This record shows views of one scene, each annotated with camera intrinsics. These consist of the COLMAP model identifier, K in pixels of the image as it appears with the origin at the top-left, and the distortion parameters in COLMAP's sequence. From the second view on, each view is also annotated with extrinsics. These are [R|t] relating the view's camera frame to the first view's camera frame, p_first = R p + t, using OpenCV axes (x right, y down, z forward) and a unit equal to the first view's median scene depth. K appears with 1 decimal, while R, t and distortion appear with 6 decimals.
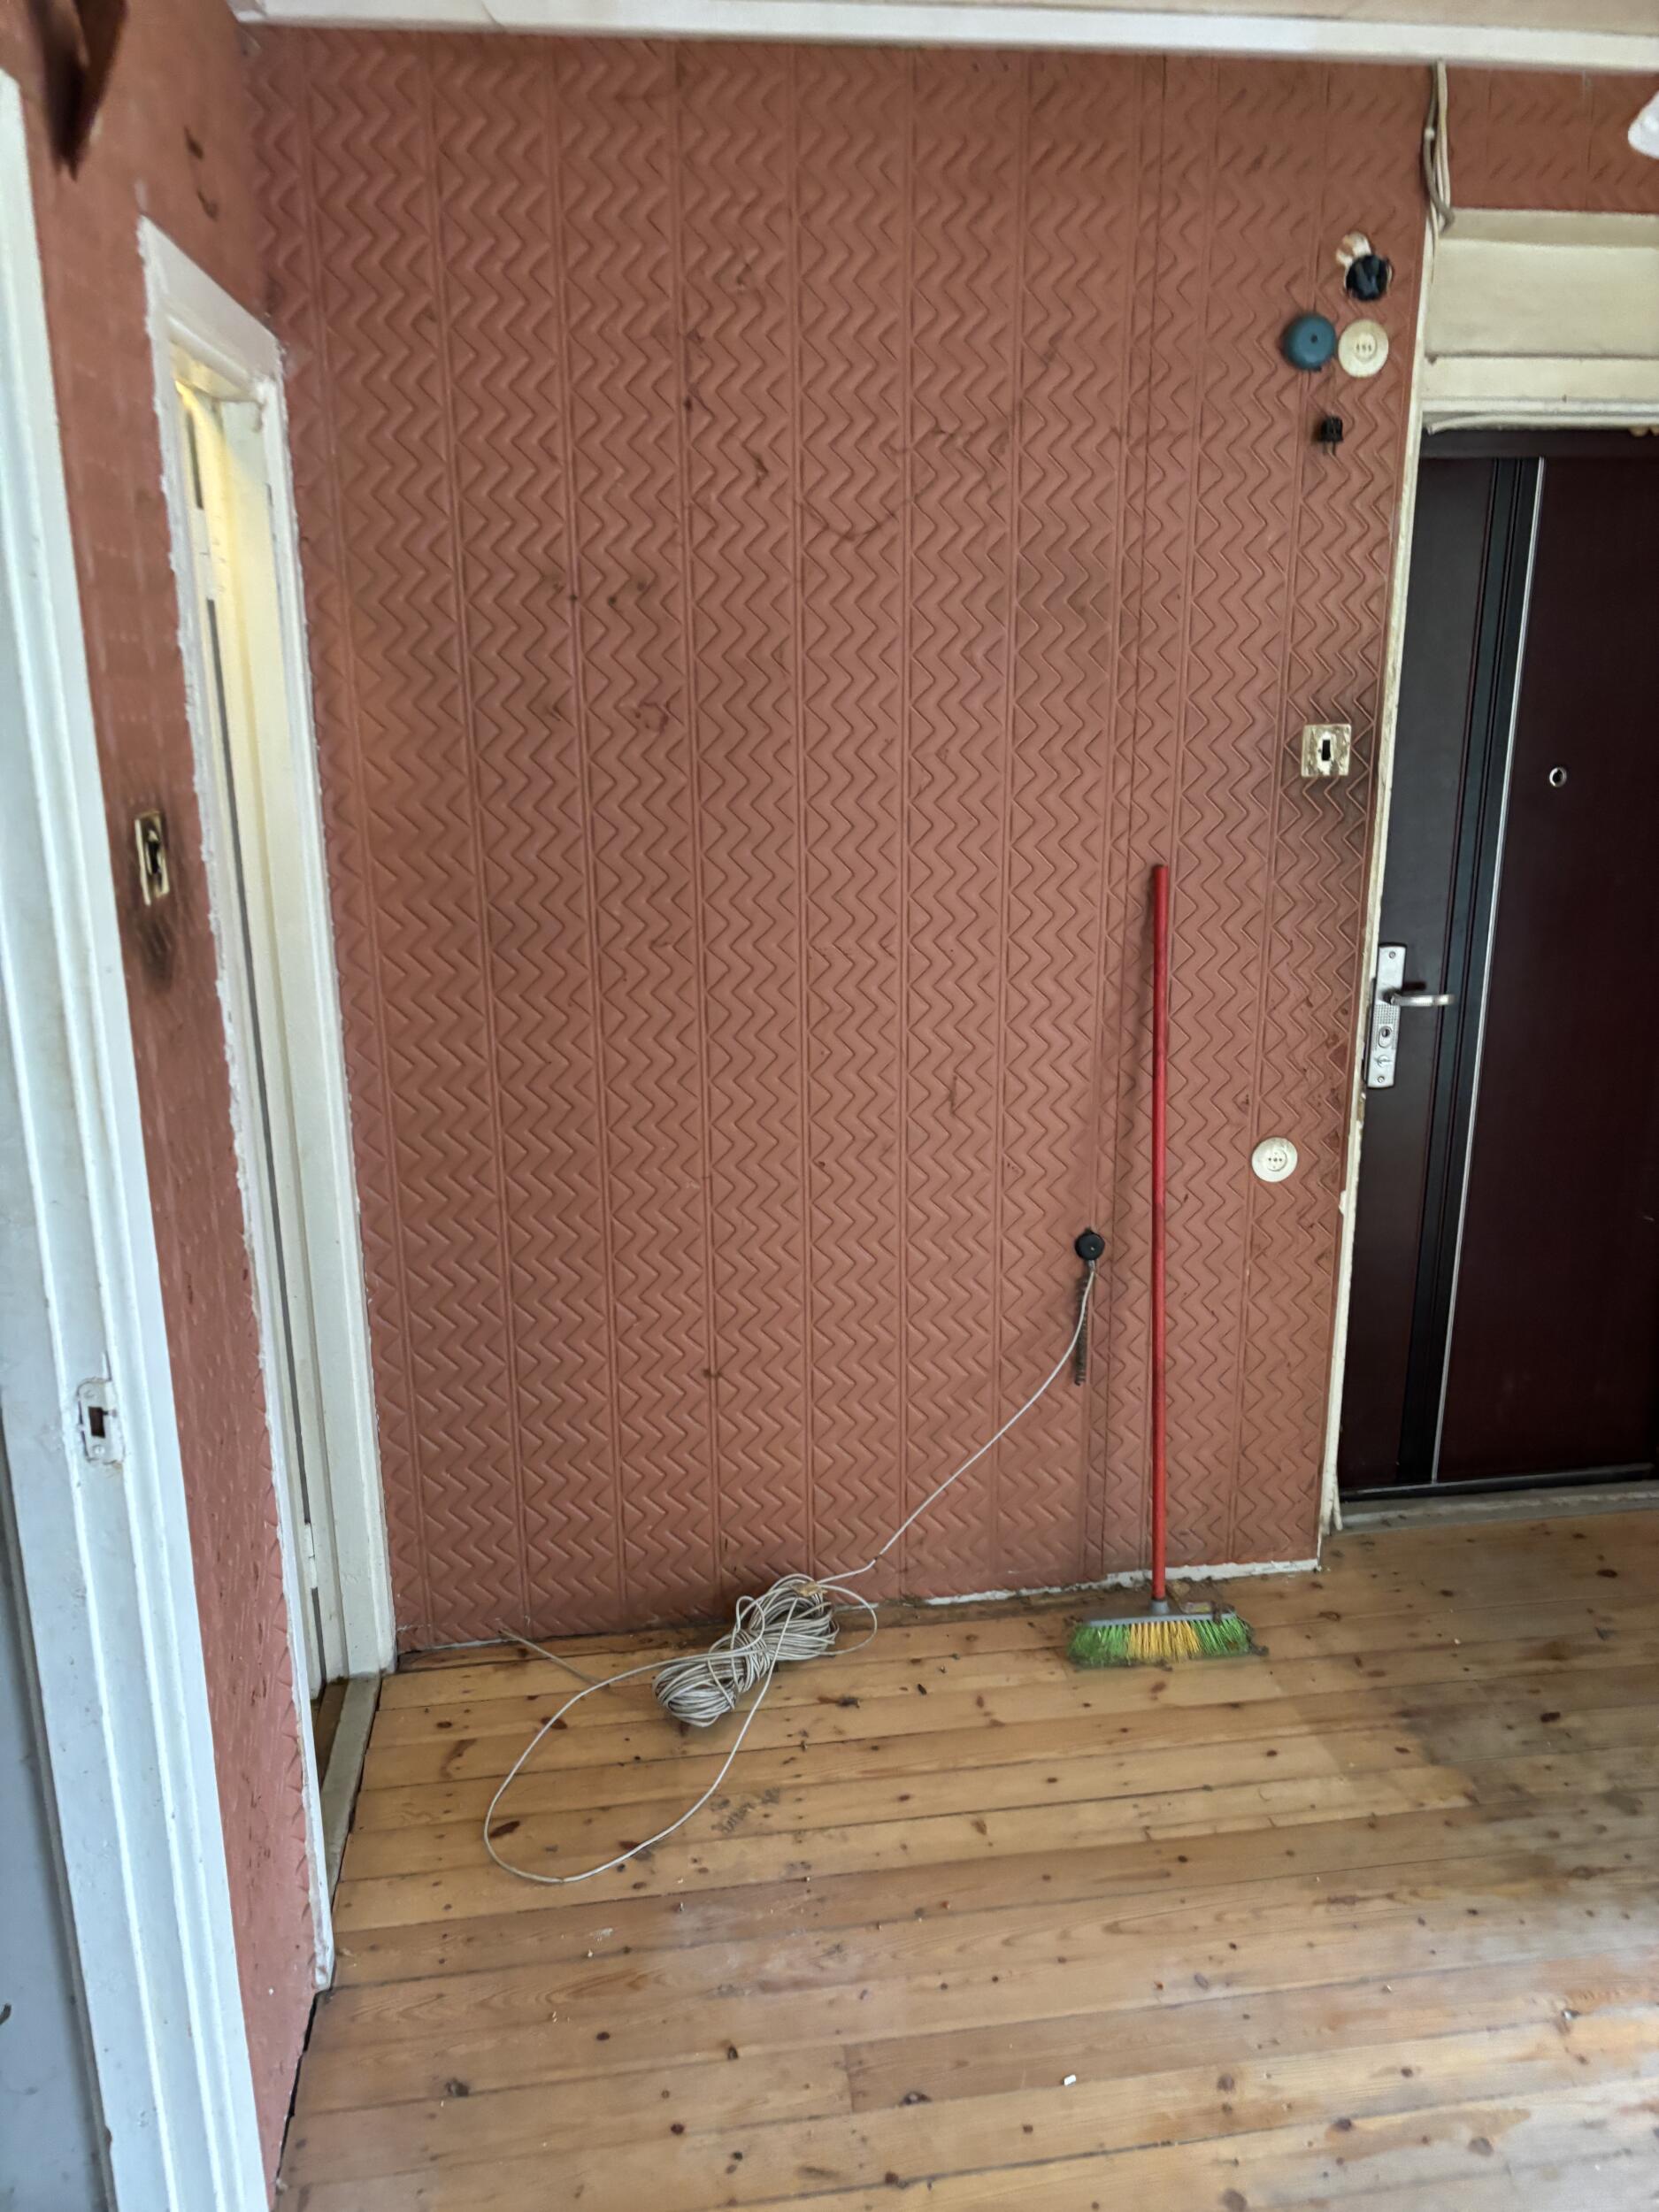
lens RADIAL K [[1673.2, 0, 813.3], [0, 1673.2, 1097.0], [0, 0, 1]] dist [0.052335, -0.063549]
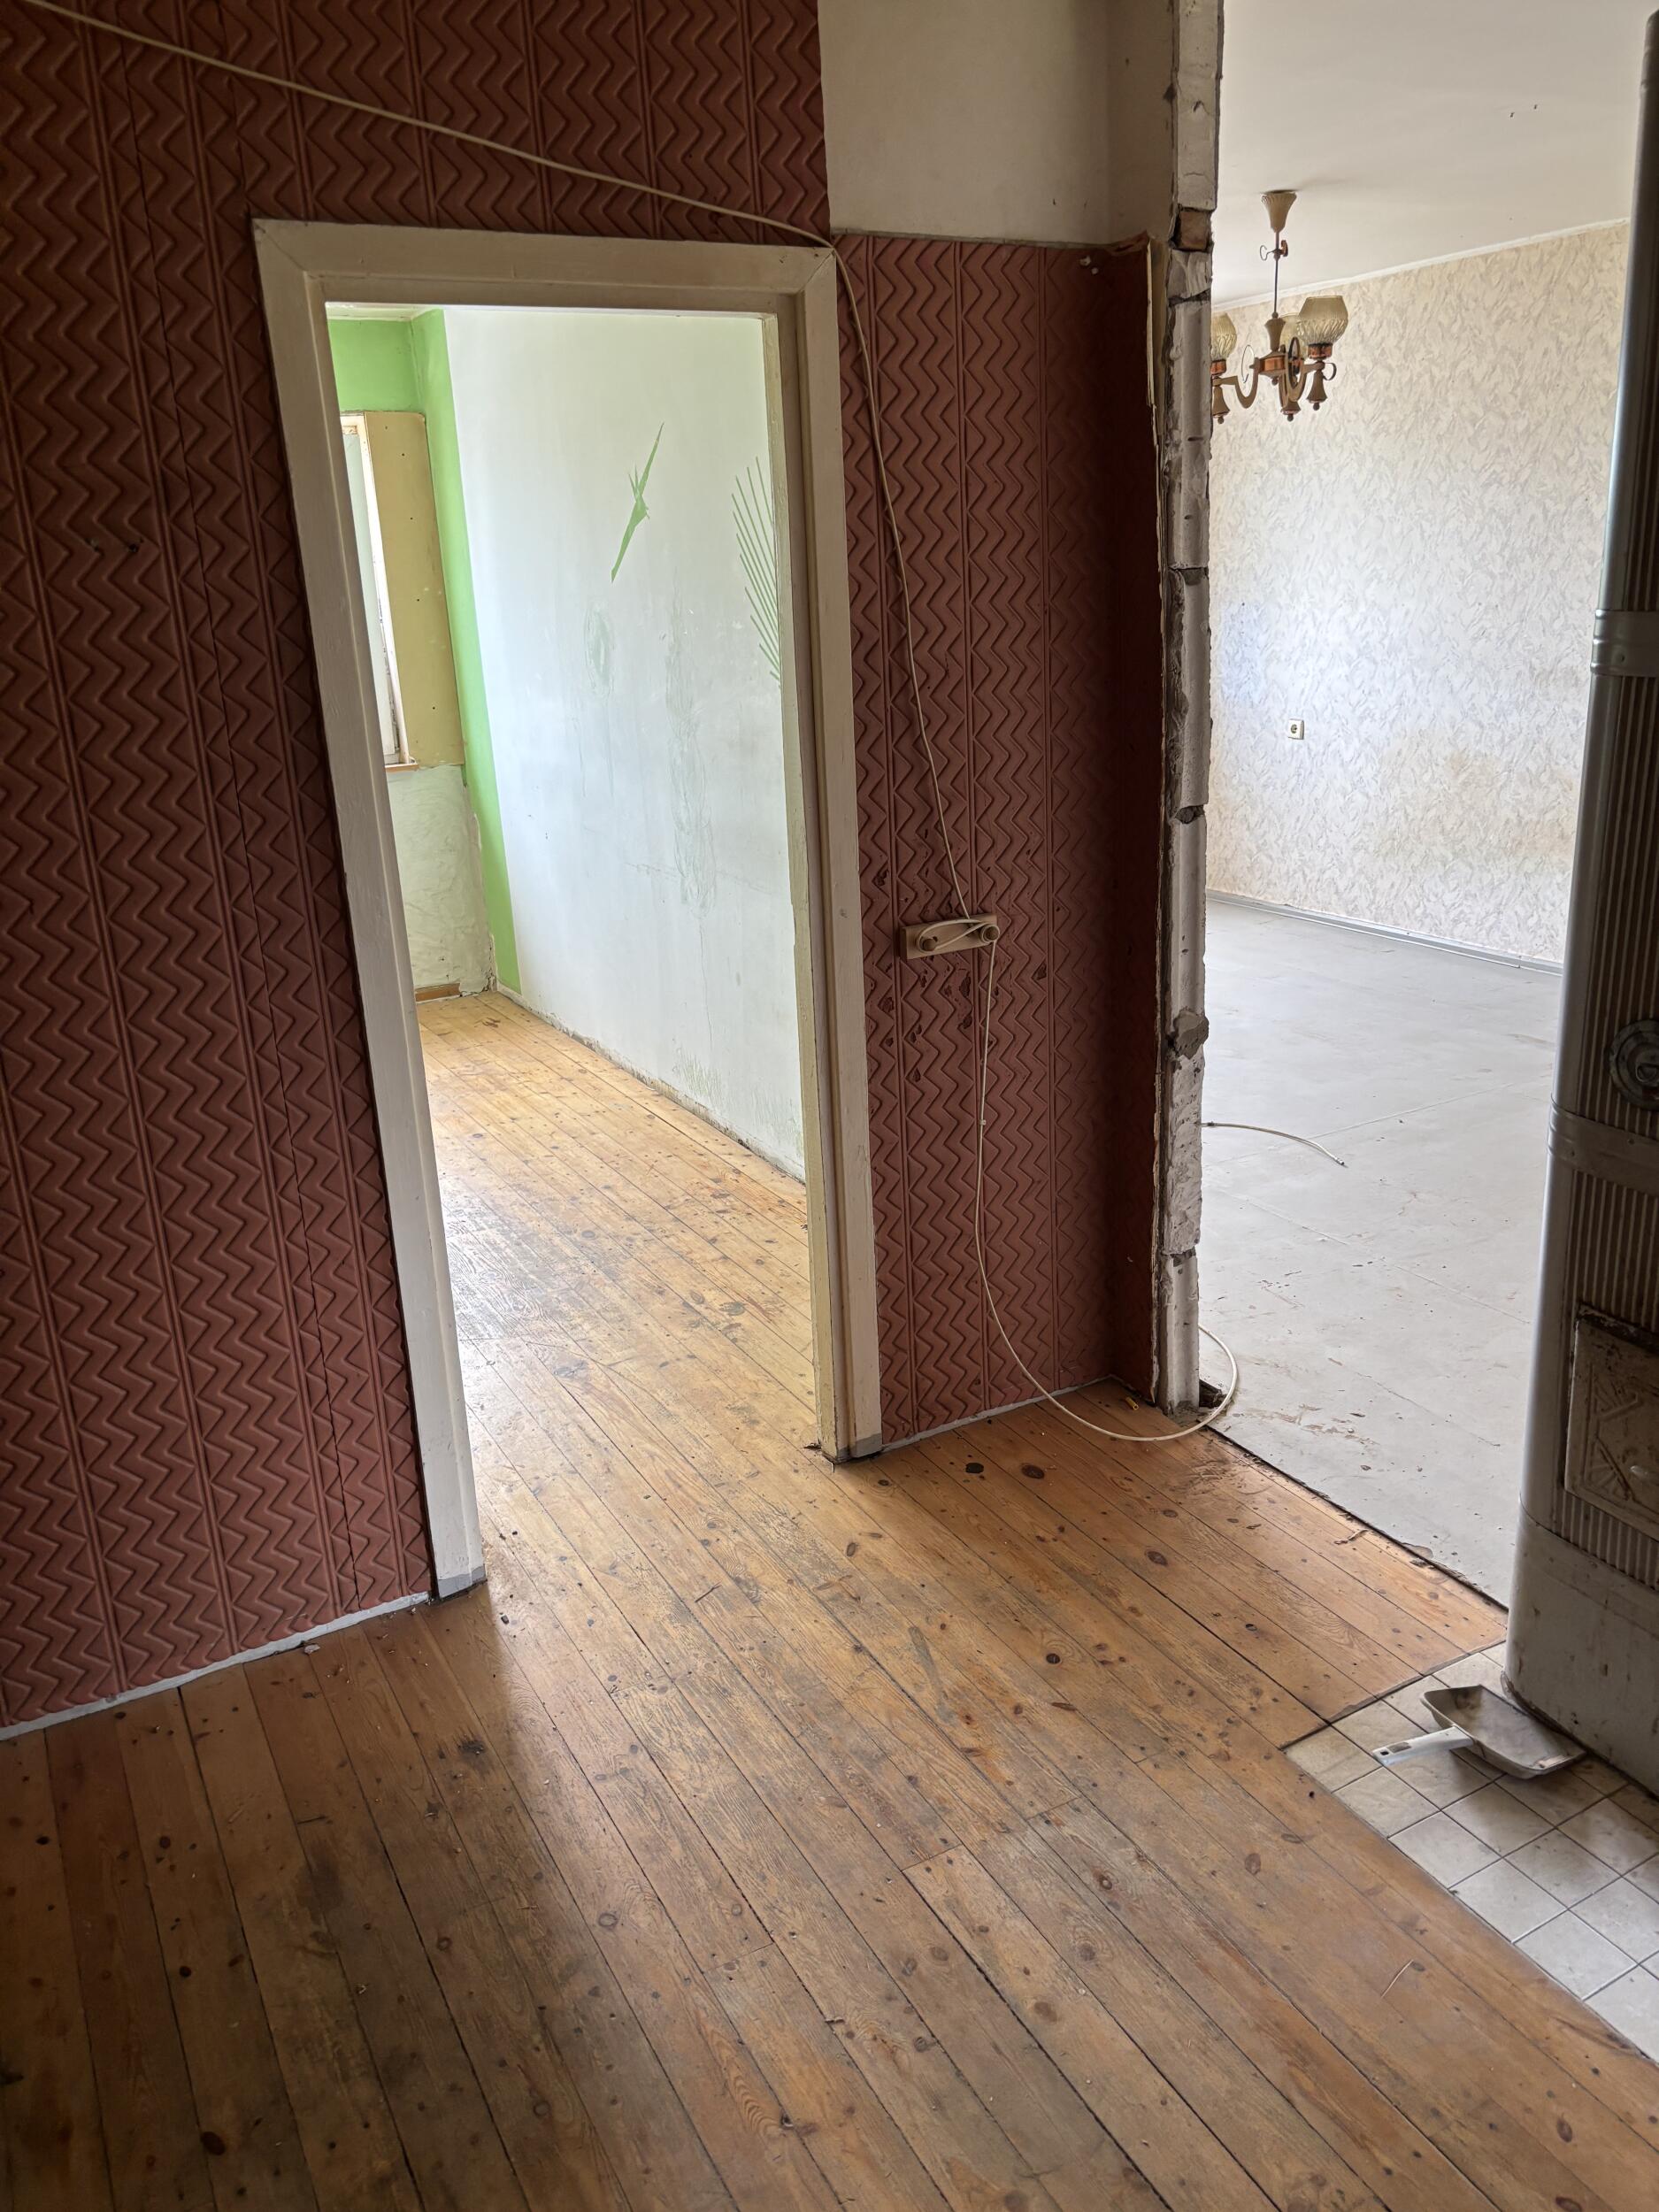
lens RADIAL K [[1667.1, 0, 844.7], [0, 1667.1, 1103.8], [0, 0, 1]] dist [0.058825, -0.062134]
pose [[-0.353474, -0.266024, 0.896821, -0.169355], [0.306797, 0.872715, 0.379795, -0.195899], [-0.883704, 0.409389, -0.226867, 0.781663]]
